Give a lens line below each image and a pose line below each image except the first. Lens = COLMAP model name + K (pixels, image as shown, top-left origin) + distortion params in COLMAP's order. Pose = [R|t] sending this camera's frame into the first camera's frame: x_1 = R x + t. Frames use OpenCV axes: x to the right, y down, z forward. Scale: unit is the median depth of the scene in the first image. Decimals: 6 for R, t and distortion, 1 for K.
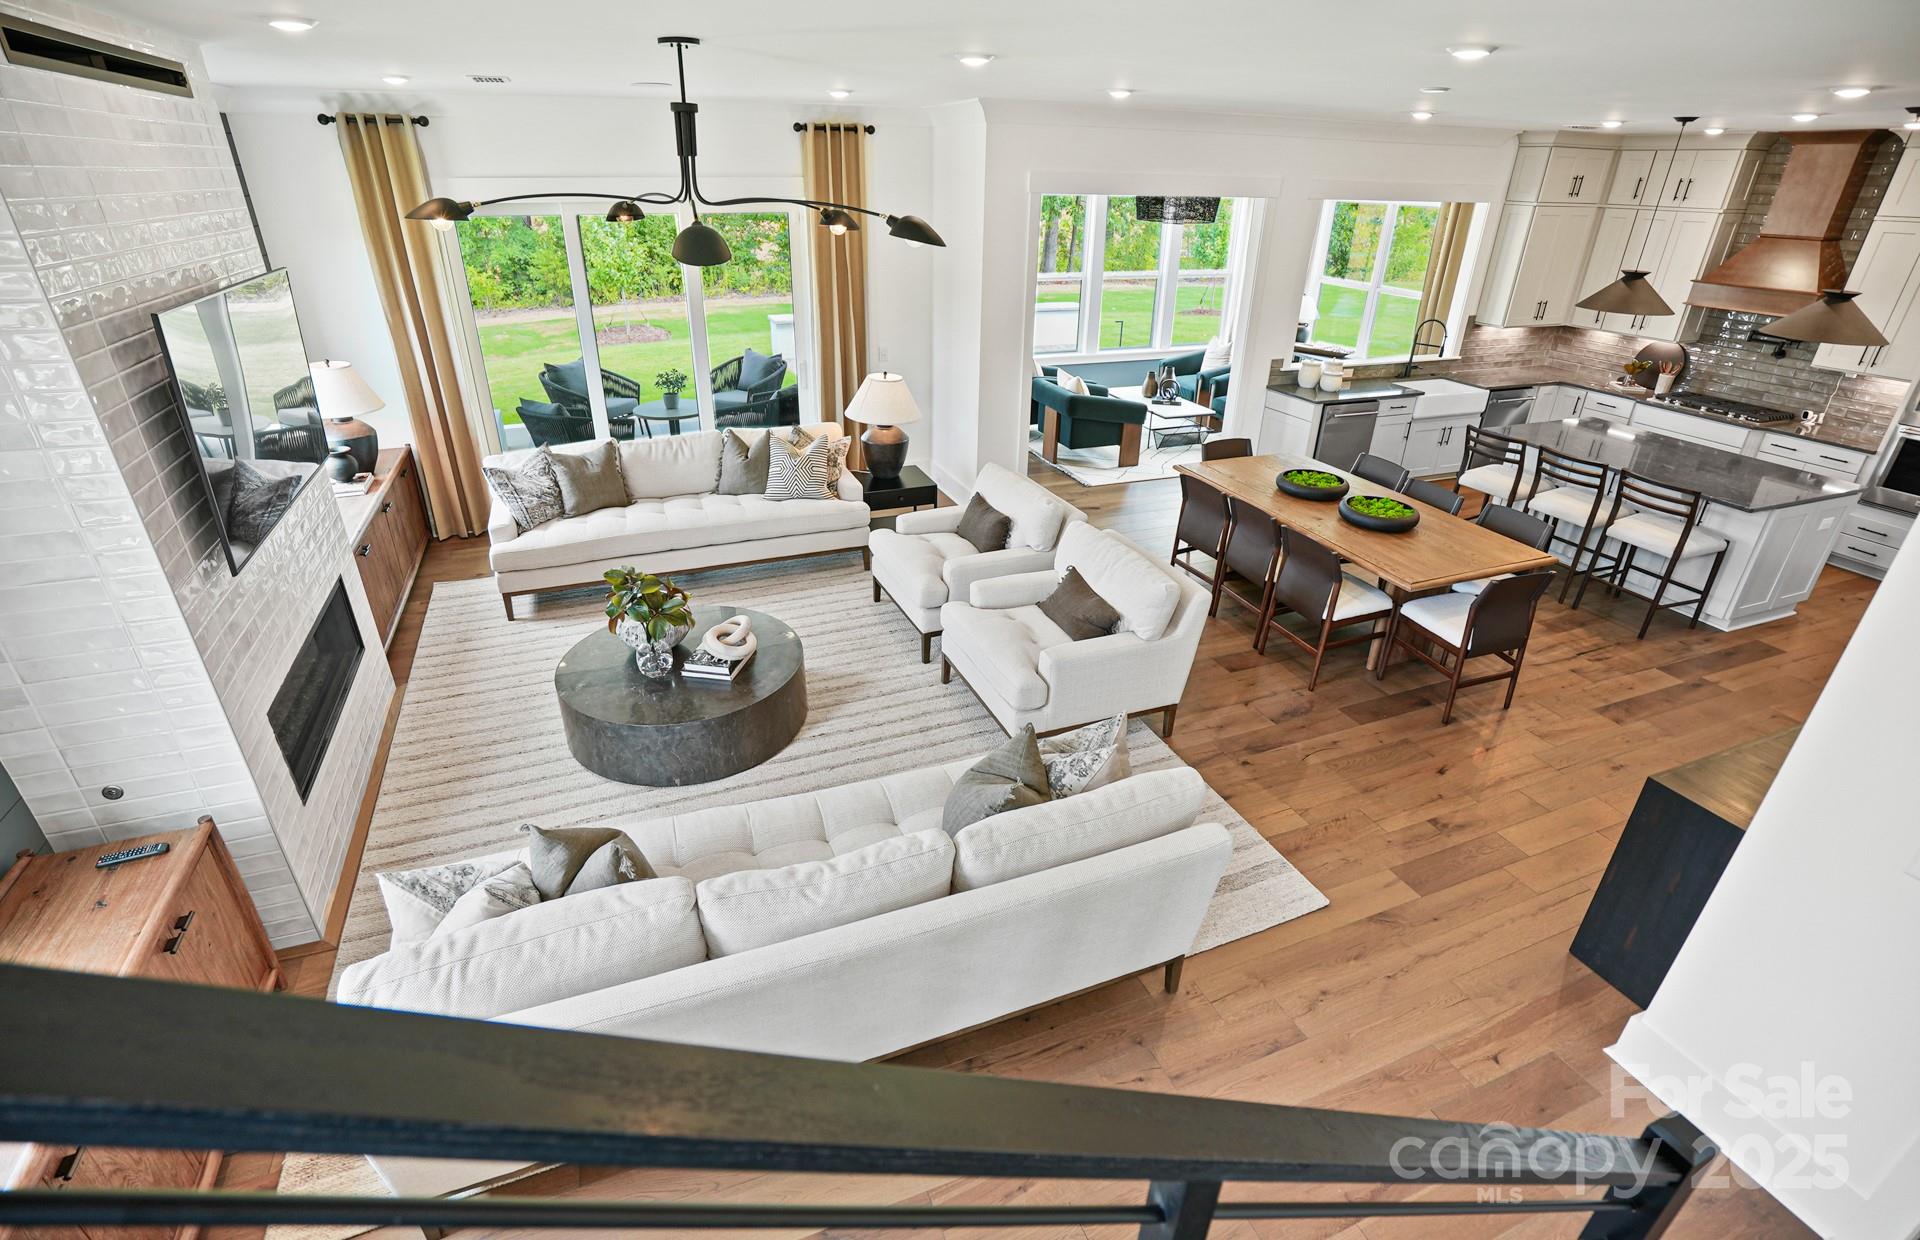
lens RADIAL K [[891.0, 0, 958.4], [0, 891.0, 607.9], [0, 0, 1]] dist [0.003985, 0.001465]
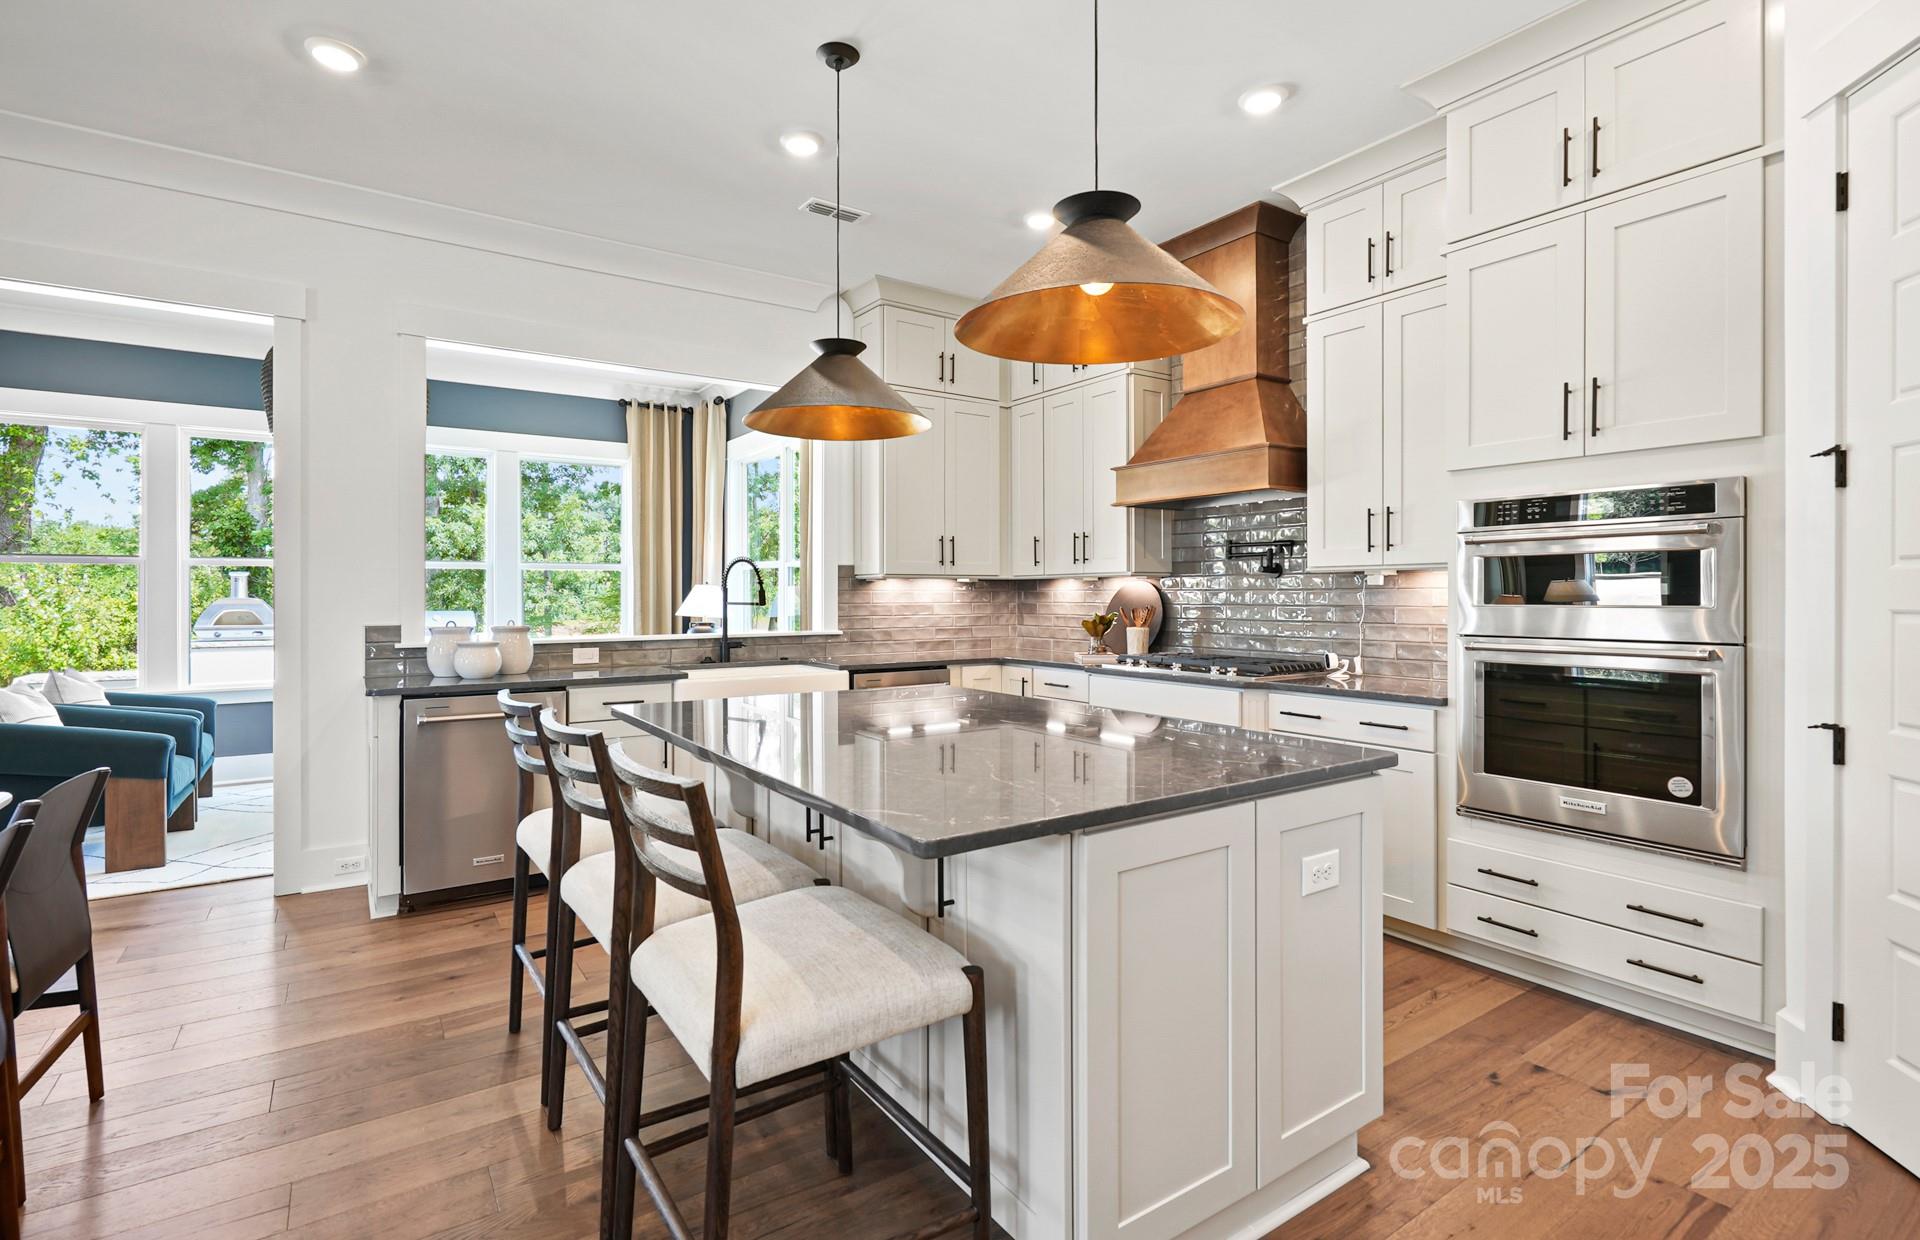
lens RADIAL K [[891.0, 0, 975.8], [0, 891.0, 608.0], [0, 0, 1]] dist [0.003985, 0.001465]
pose [[0.975180, -0.031523, 0.219160, 0.564794], [0.124238, 0.897214, -0.423760, -0.041399], [-0.183275, 0.440470, 0.878861, 0.507639]]
